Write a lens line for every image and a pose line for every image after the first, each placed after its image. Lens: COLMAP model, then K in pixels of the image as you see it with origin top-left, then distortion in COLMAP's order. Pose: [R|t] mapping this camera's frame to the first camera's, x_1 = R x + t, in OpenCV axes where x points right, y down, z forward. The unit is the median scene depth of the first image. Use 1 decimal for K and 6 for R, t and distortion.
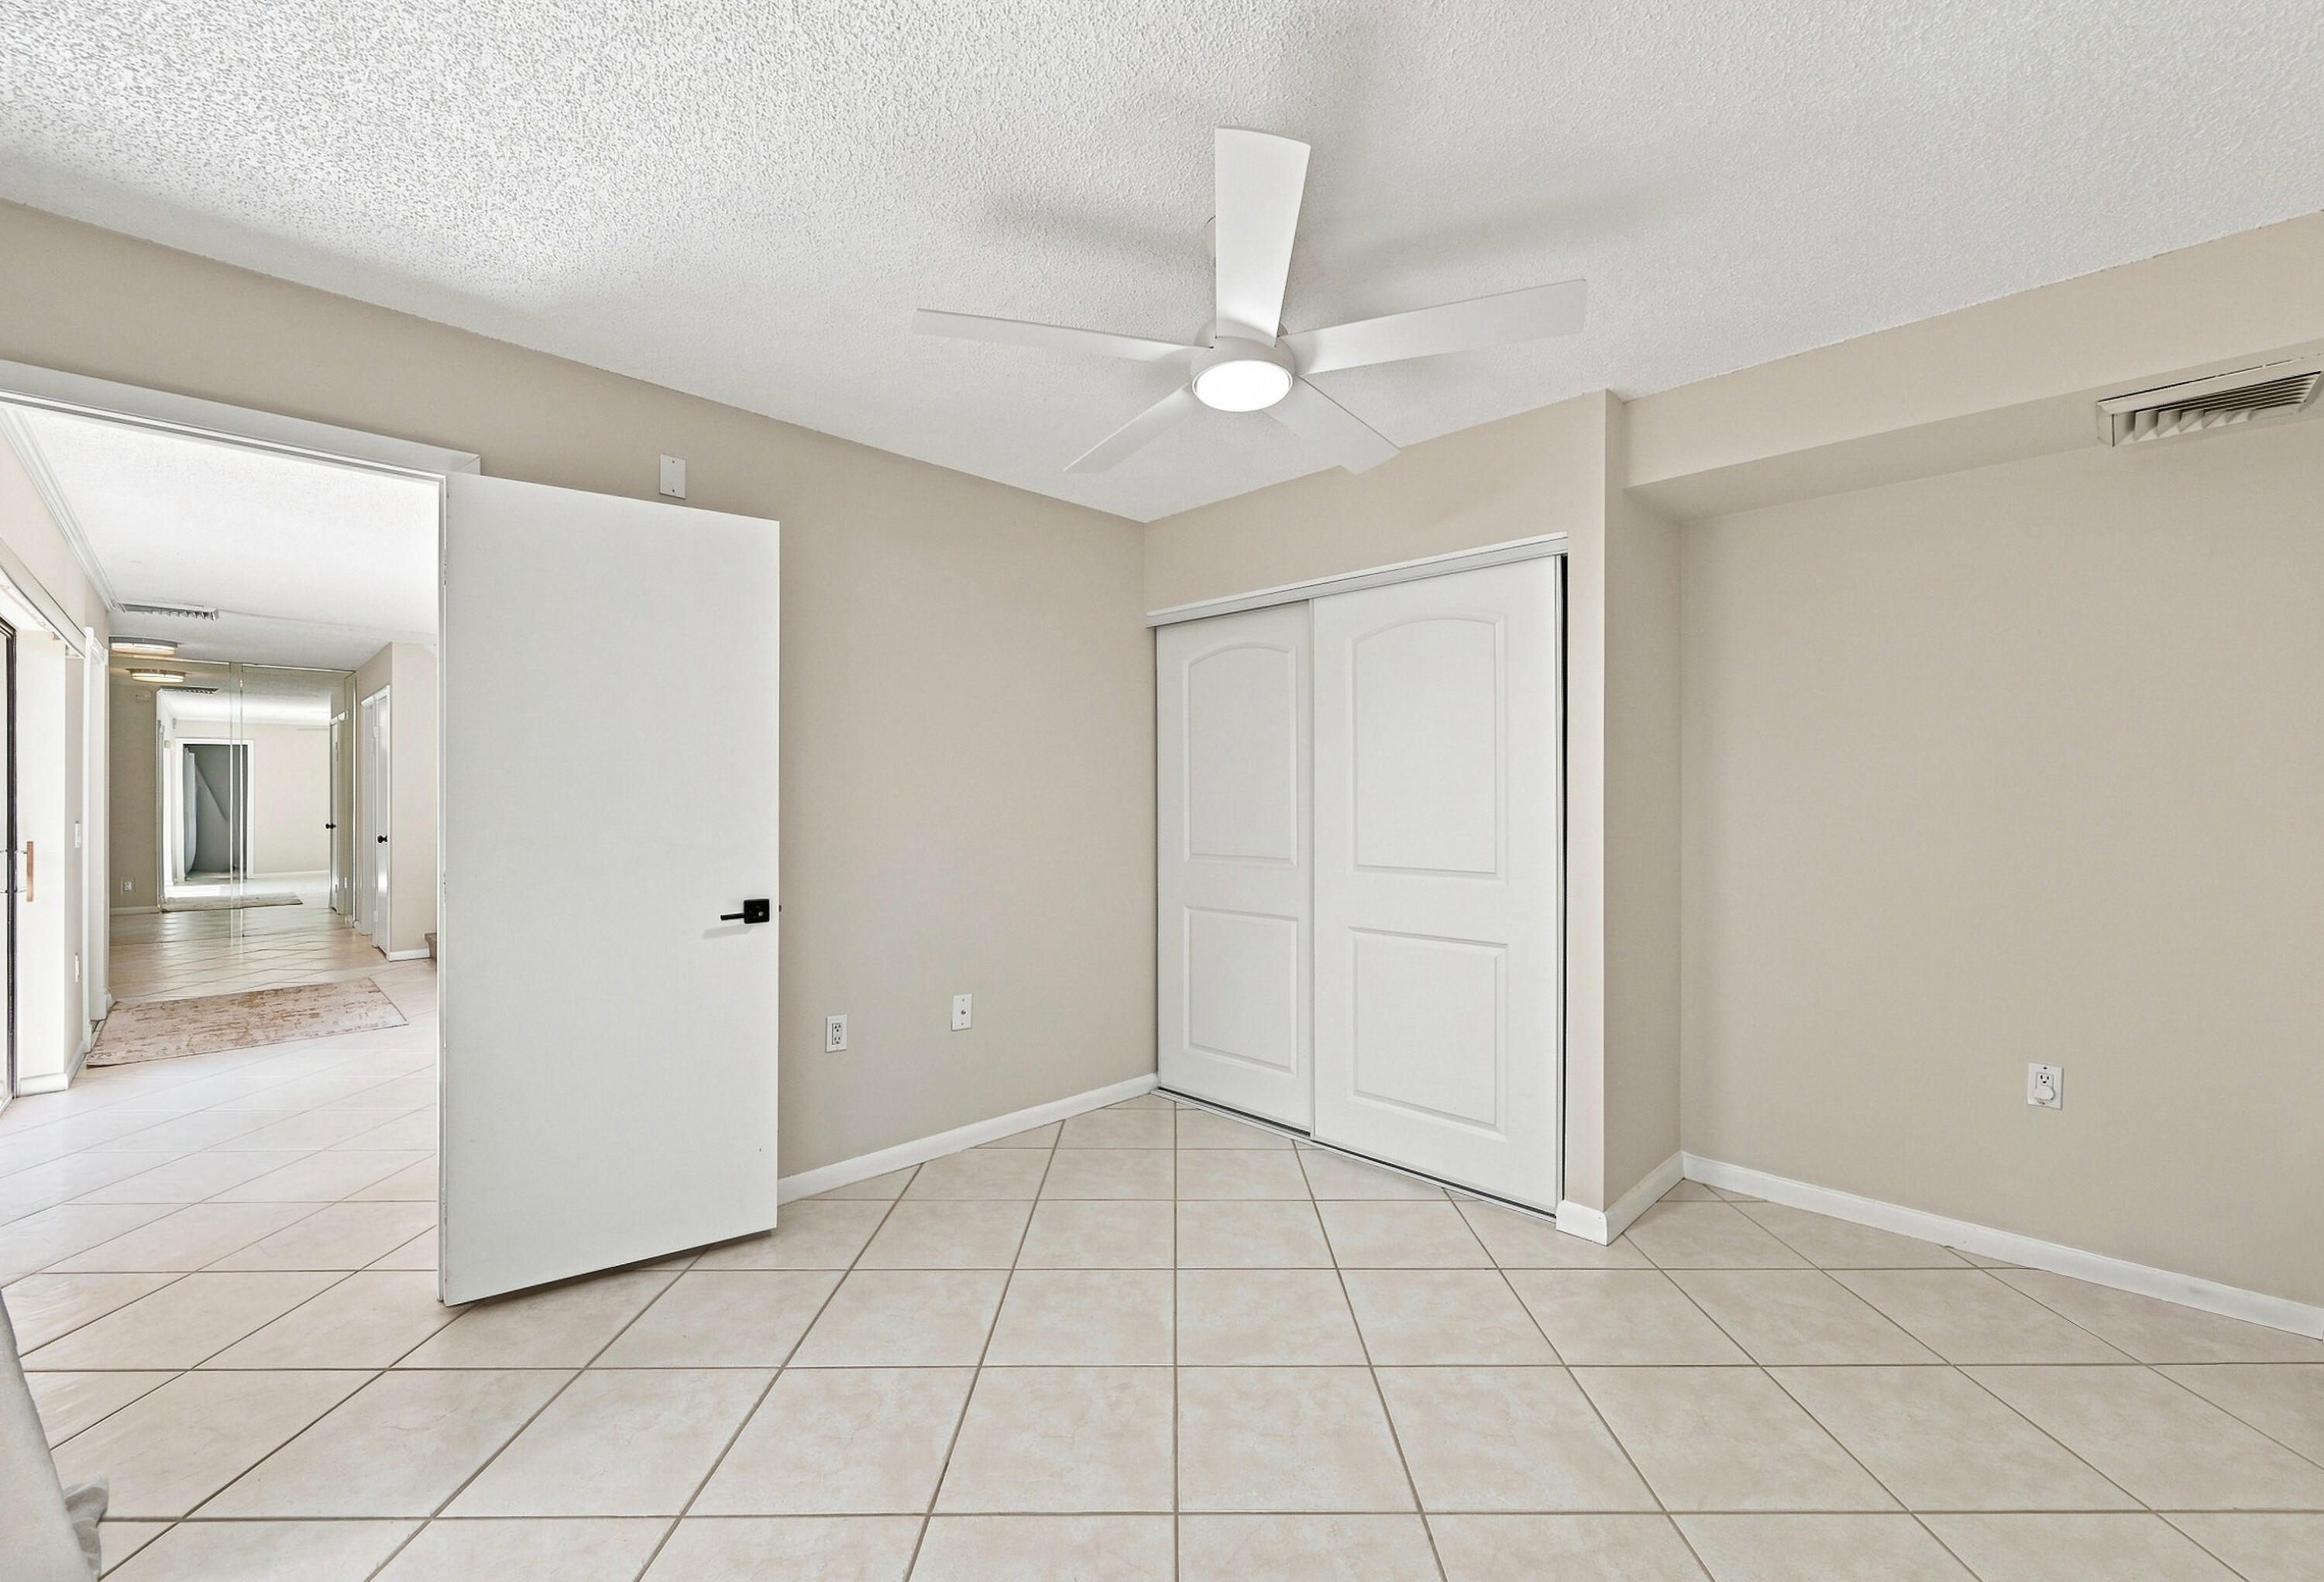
lens RADIAL K [[947.8, 0, 1167.7], [0, 947.8, 790.3], [0, 0, 1]] dist [0.000521, 0.000088]
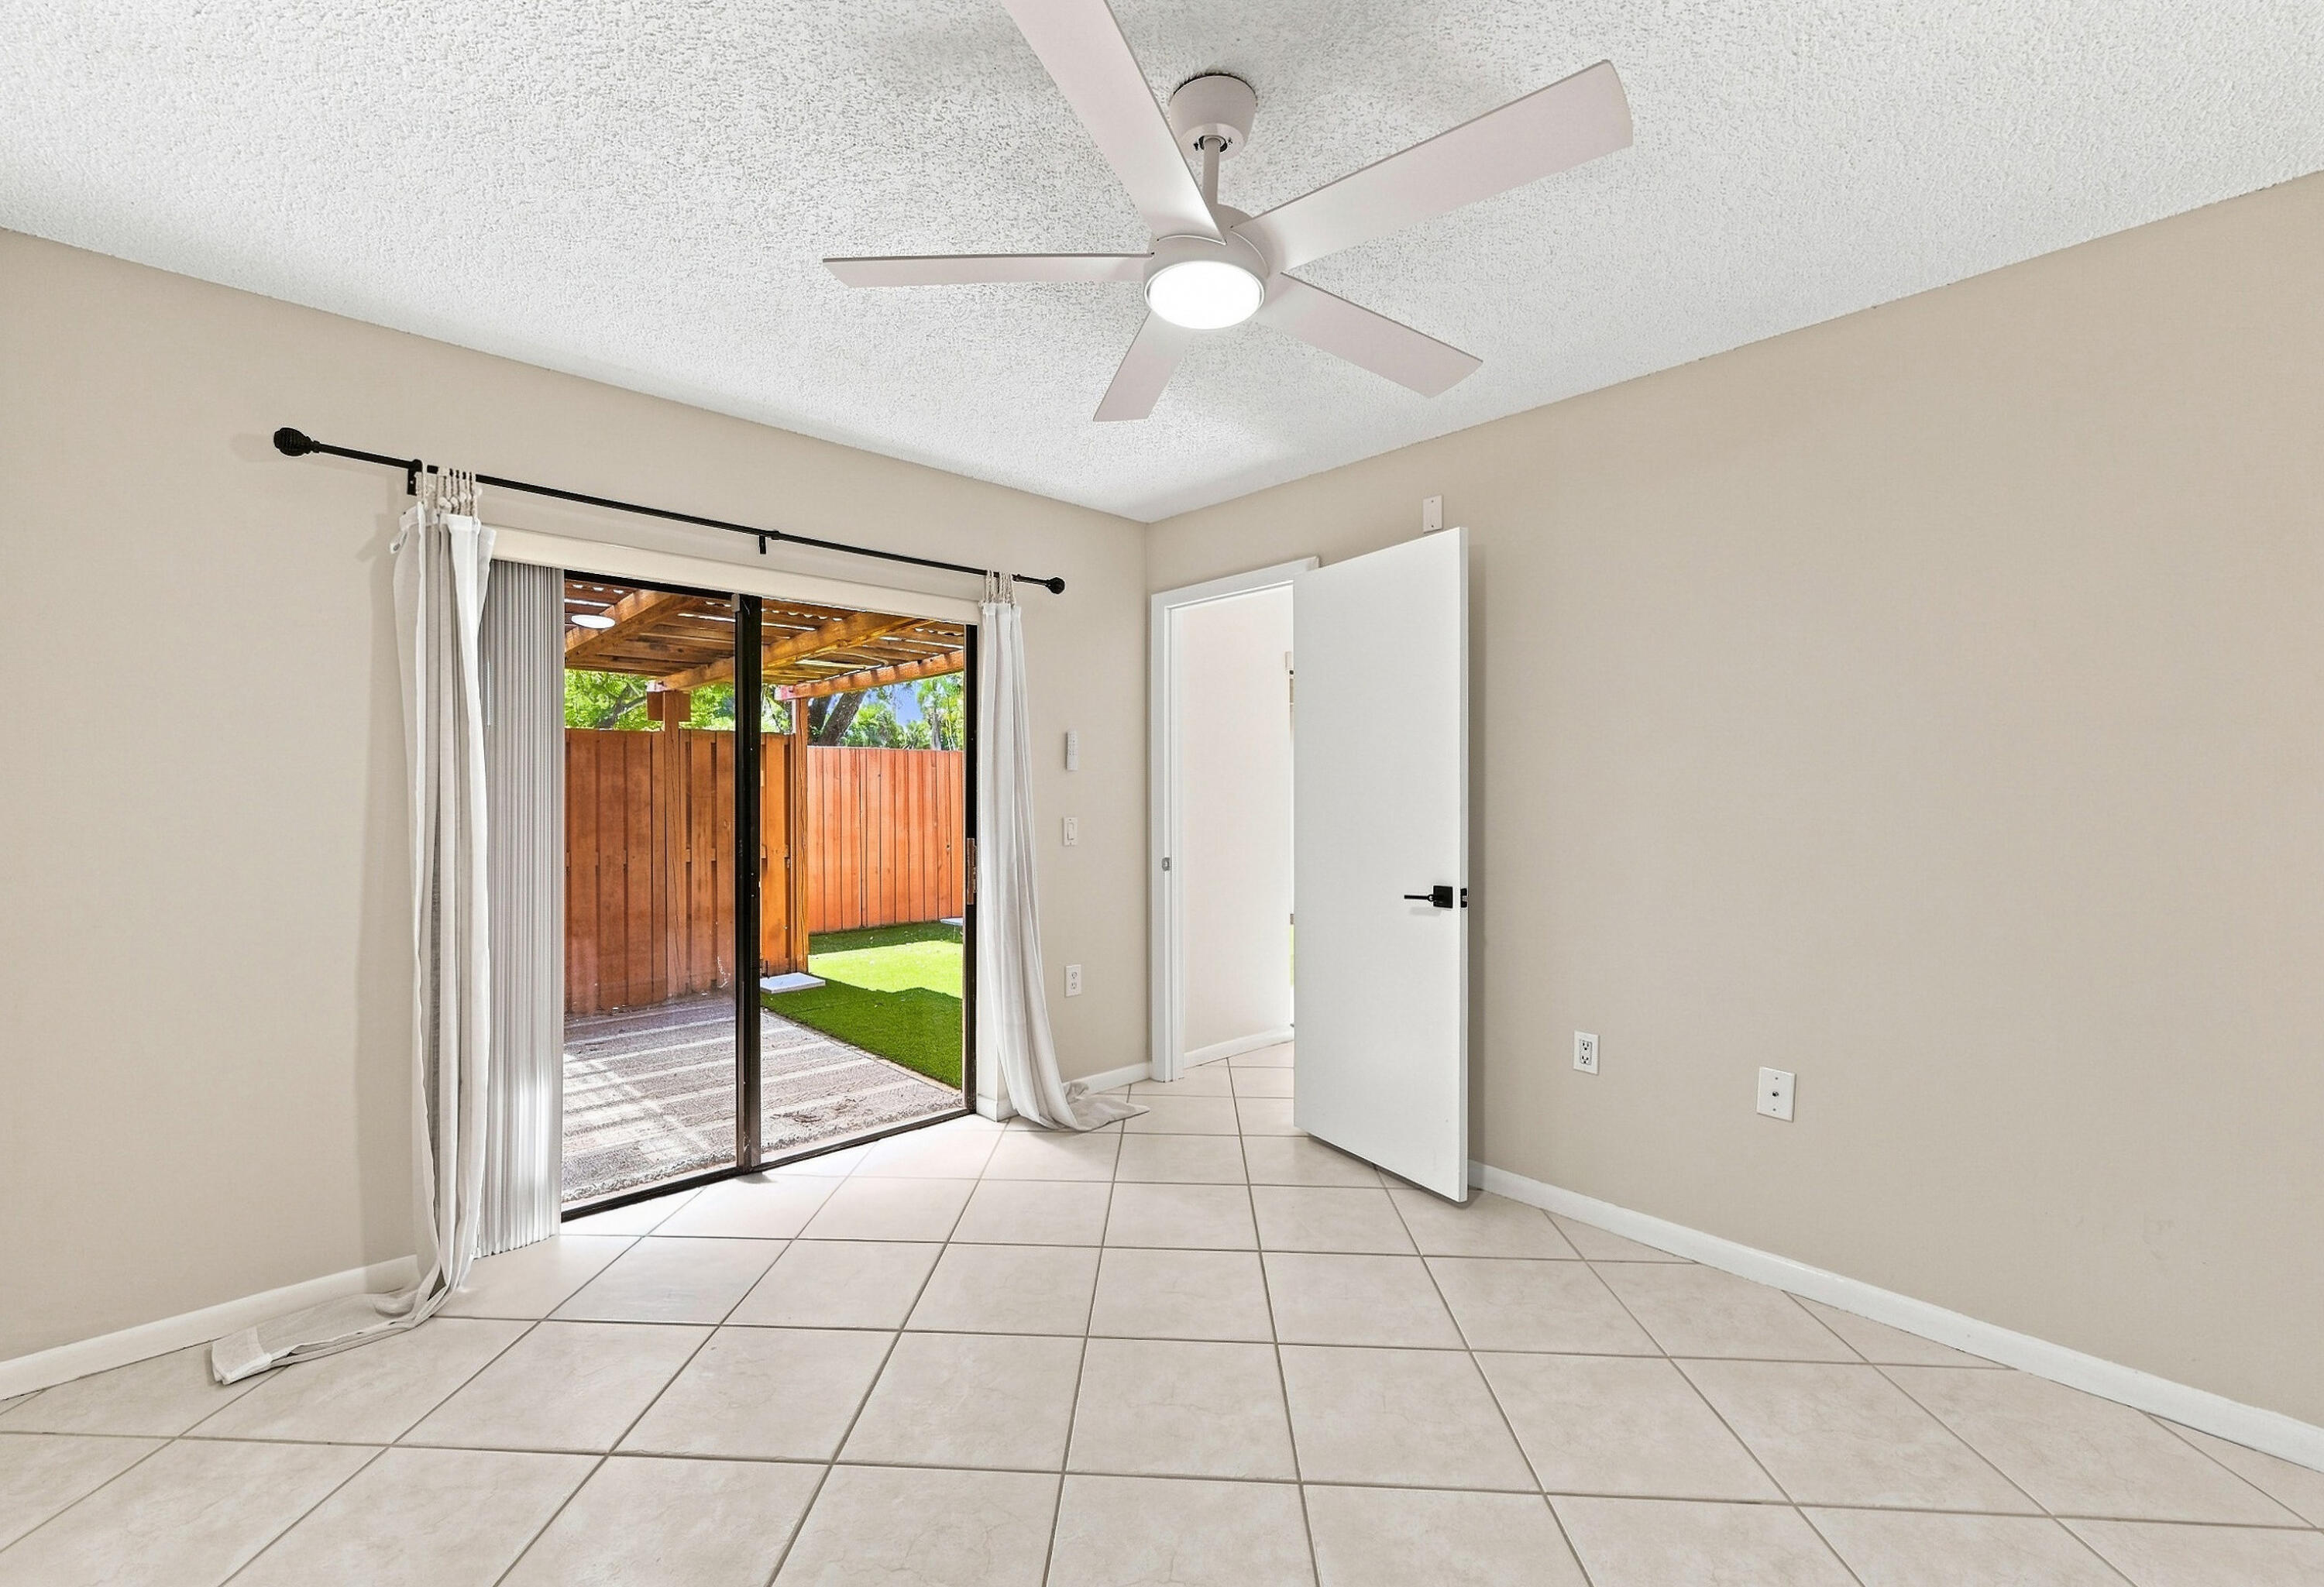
lens RADIAL K [[947.7, 0, 1167.7], [0, 947.7, 792.8], [0, 0, 1]] dist [0.000521, 0.000088]
pose [[-0.034998, 0.001615, -0.999386, 0.645638], [0.001174, 0.999998, 0.001574, 0.007466], [0.999387, -0.001119, -0.035000, 0.716689]]
